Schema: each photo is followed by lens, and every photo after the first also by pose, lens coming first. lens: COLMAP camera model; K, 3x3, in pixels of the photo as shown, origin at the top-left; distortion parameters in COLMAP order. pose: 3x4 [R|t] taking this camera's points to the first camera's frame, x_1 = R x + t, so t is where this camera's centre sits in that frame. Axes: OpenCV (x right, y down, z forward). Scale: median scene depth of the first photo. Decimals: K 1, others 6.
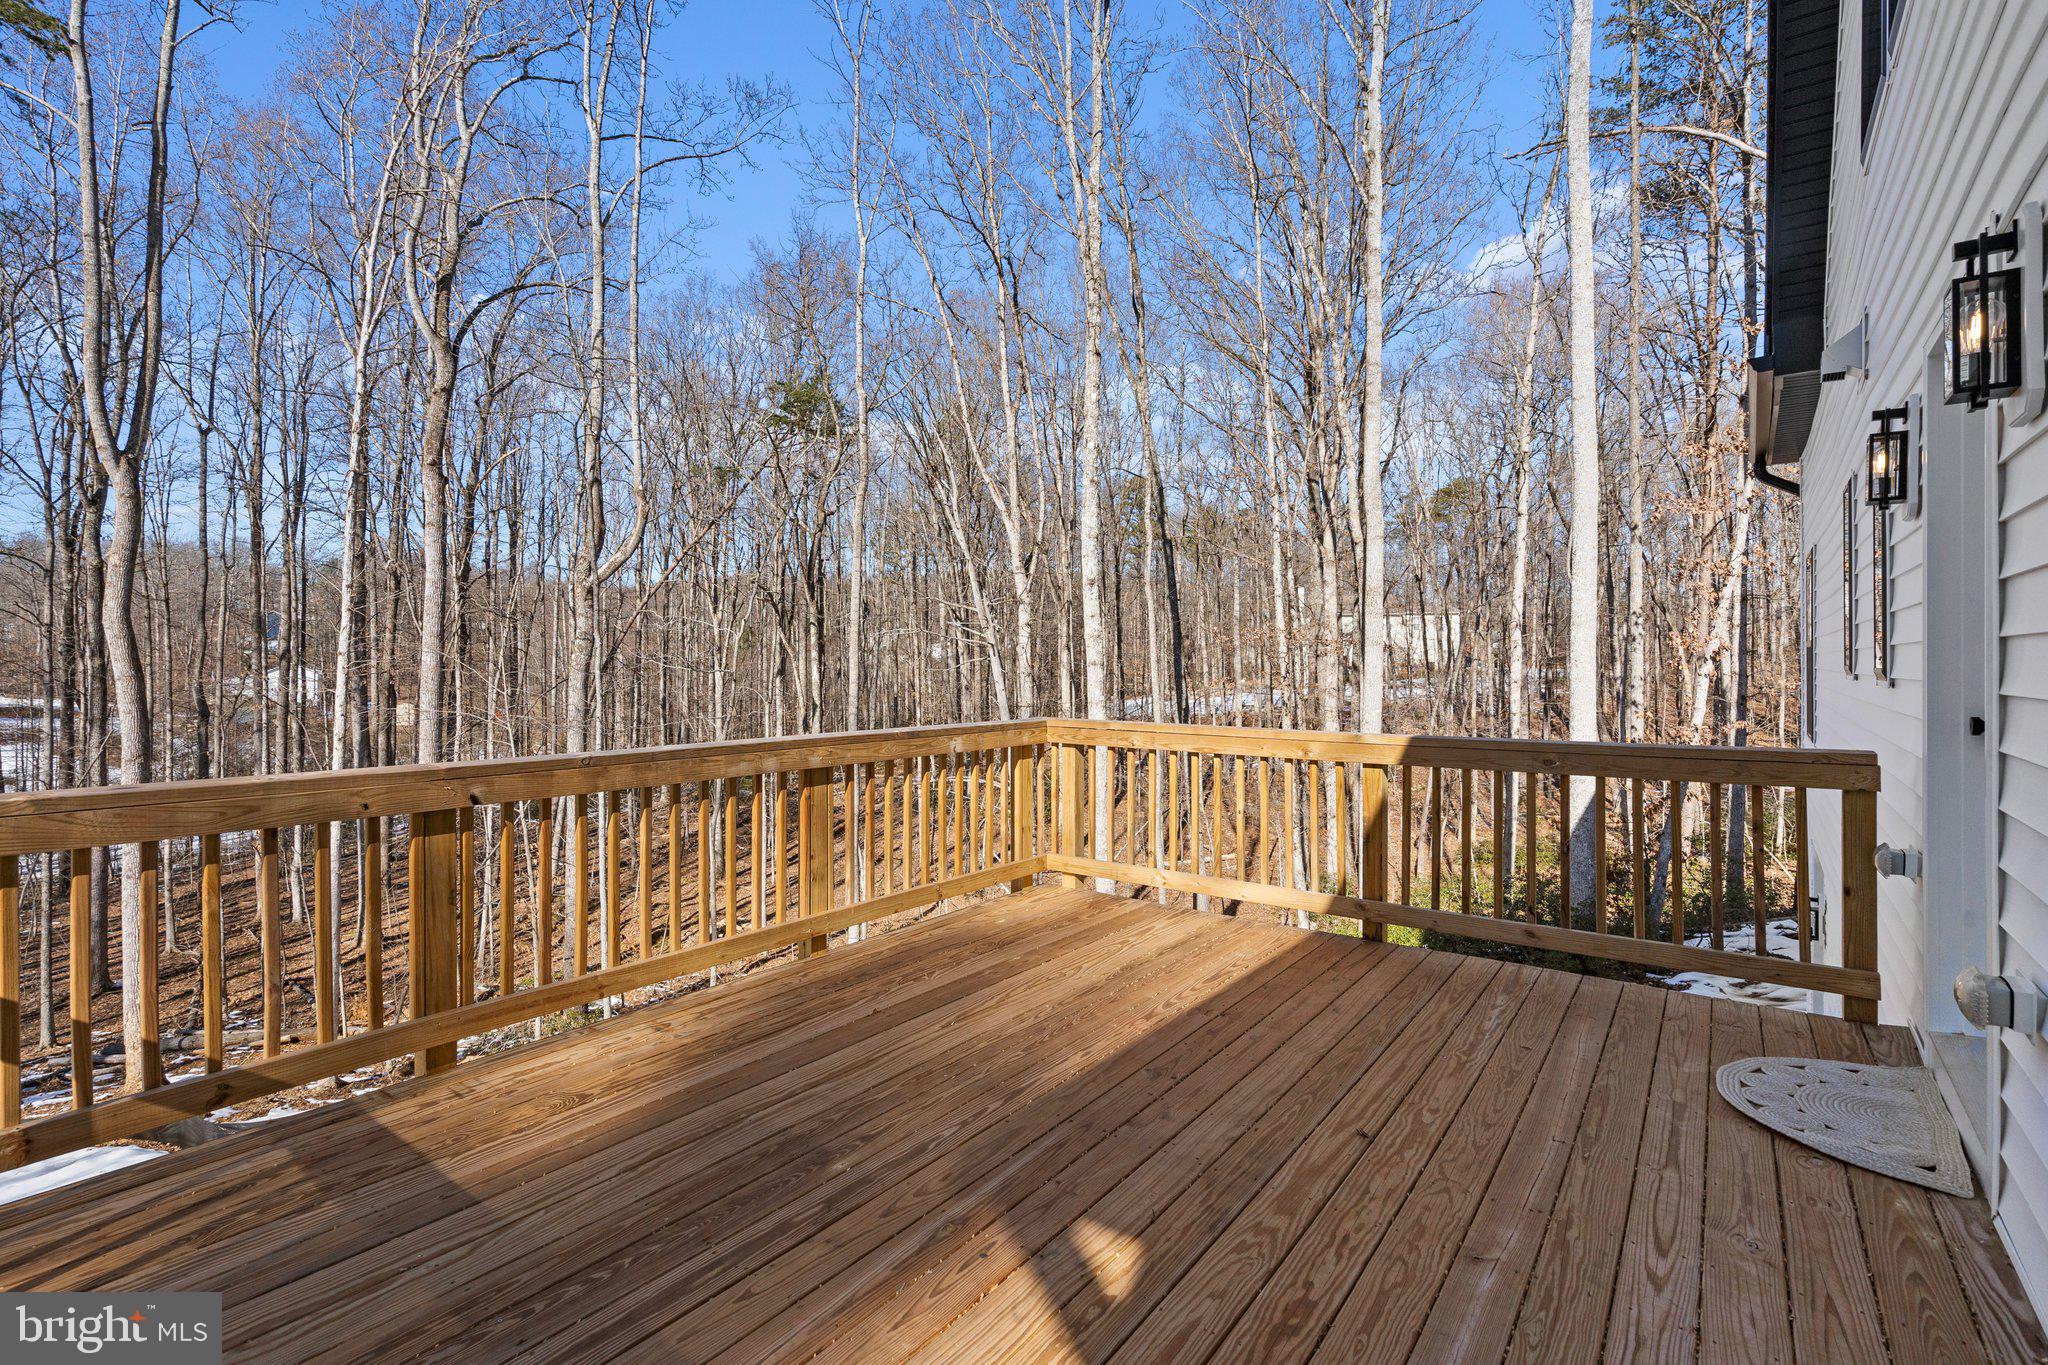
lens RADIAL K [[961.4, 0, 1013.7], [0, 961.4, 674.0], [0, 0, 1]] dist [-0.003100, 0.004681]
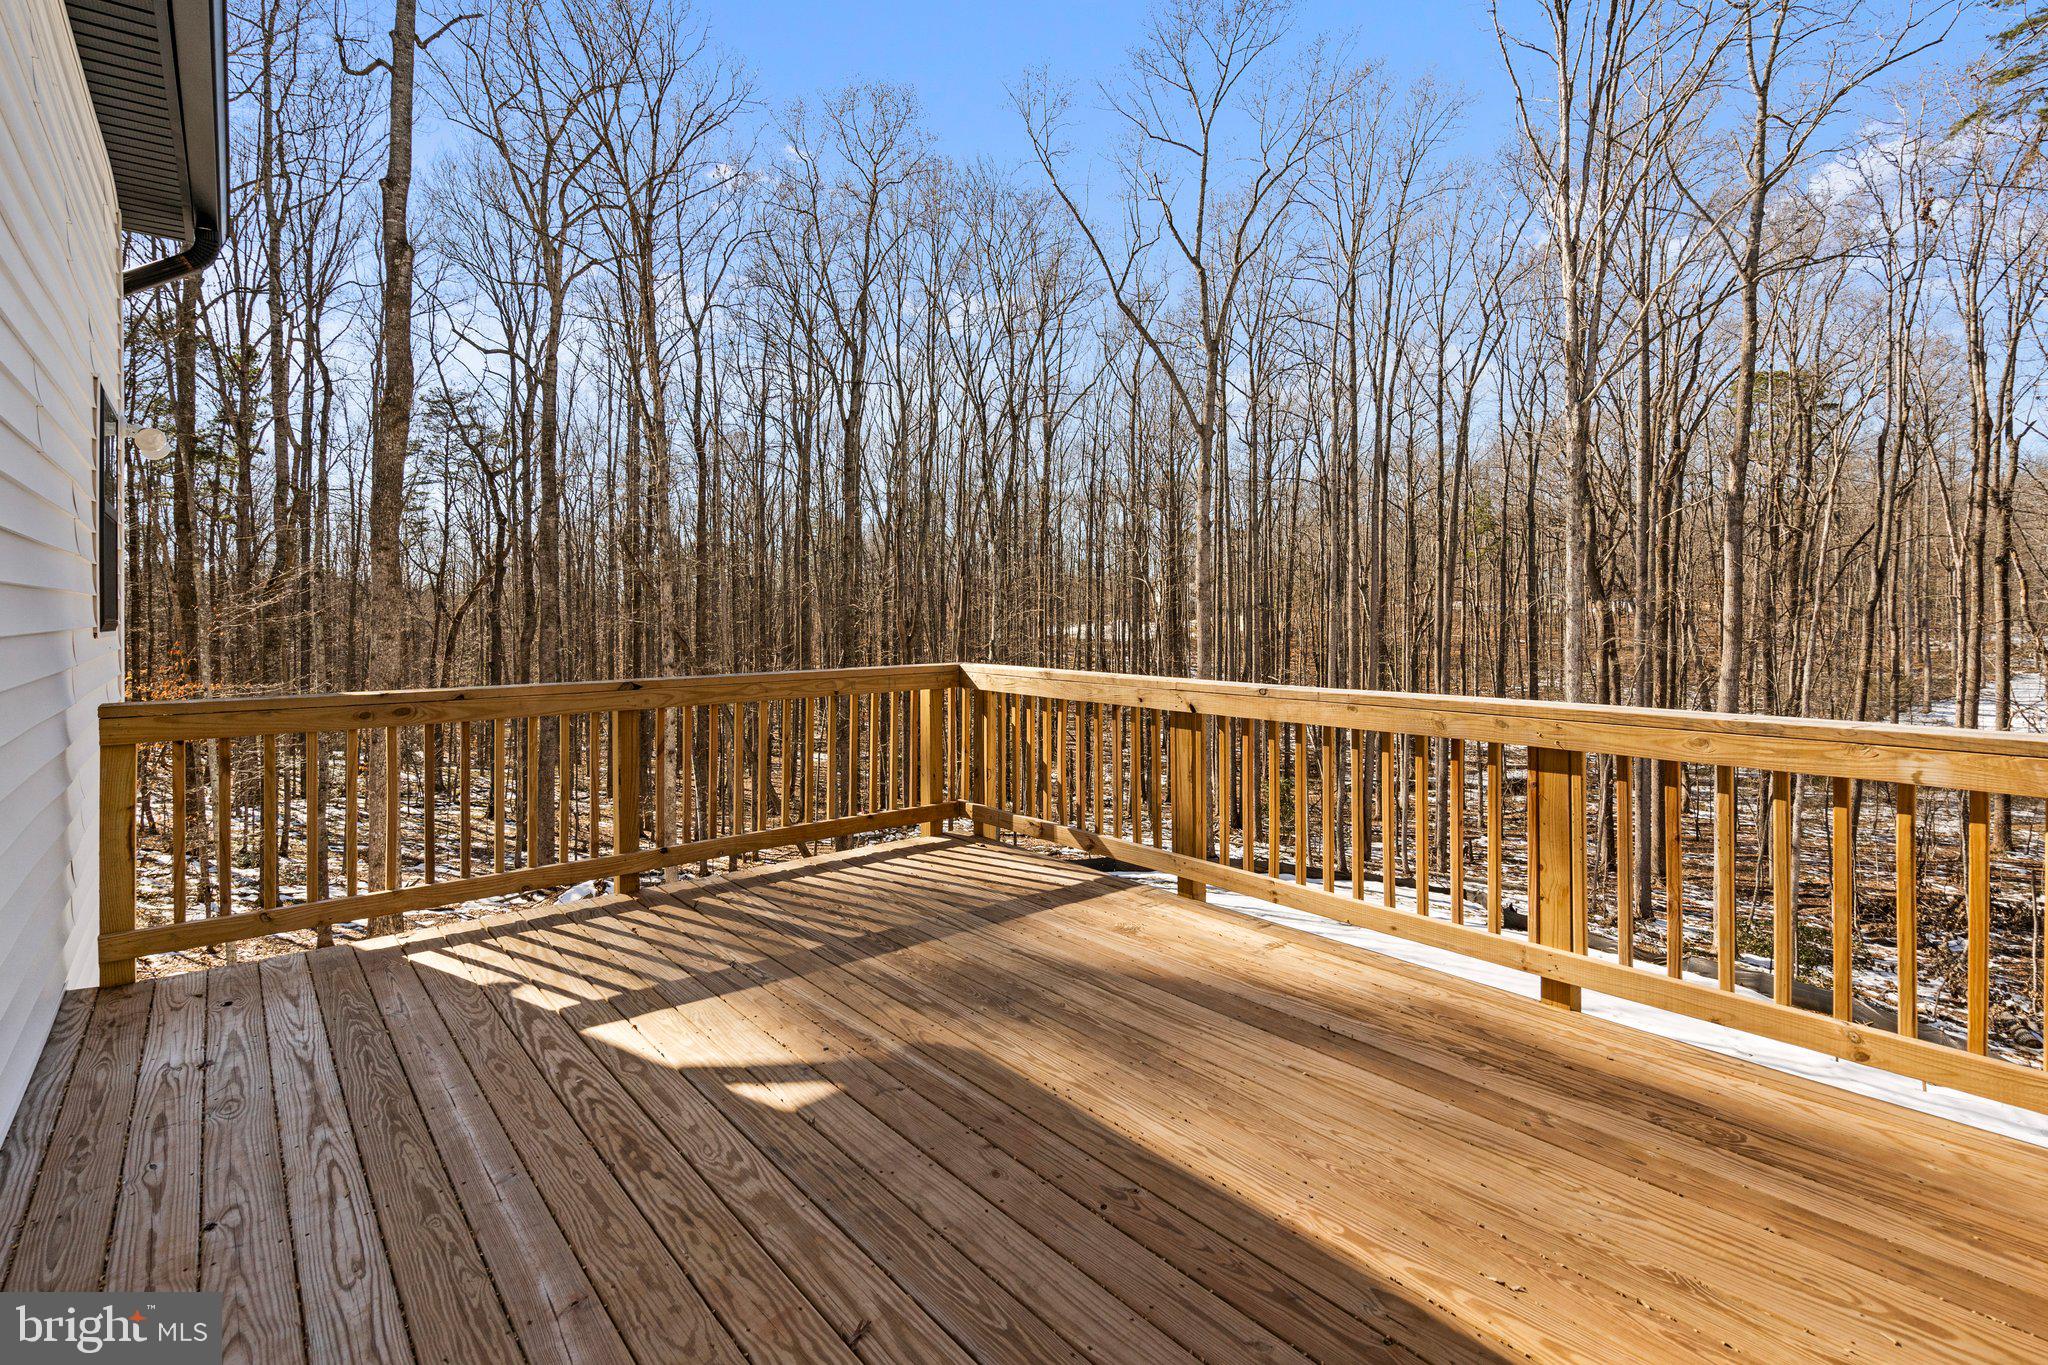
lens RADIAL K [[961.4, 0, 1008.1], [0, 961.4, 614.3], [0, 0, 1]] dist [-0.003100, 0.004681]
pose [[-0.234340, 0.001688, -0.972153, 0.893998], [-0.004974, 0.999983, 0.002935, -0.004130], [0.972142, 0.005523, -0.234328, 1.150681]]
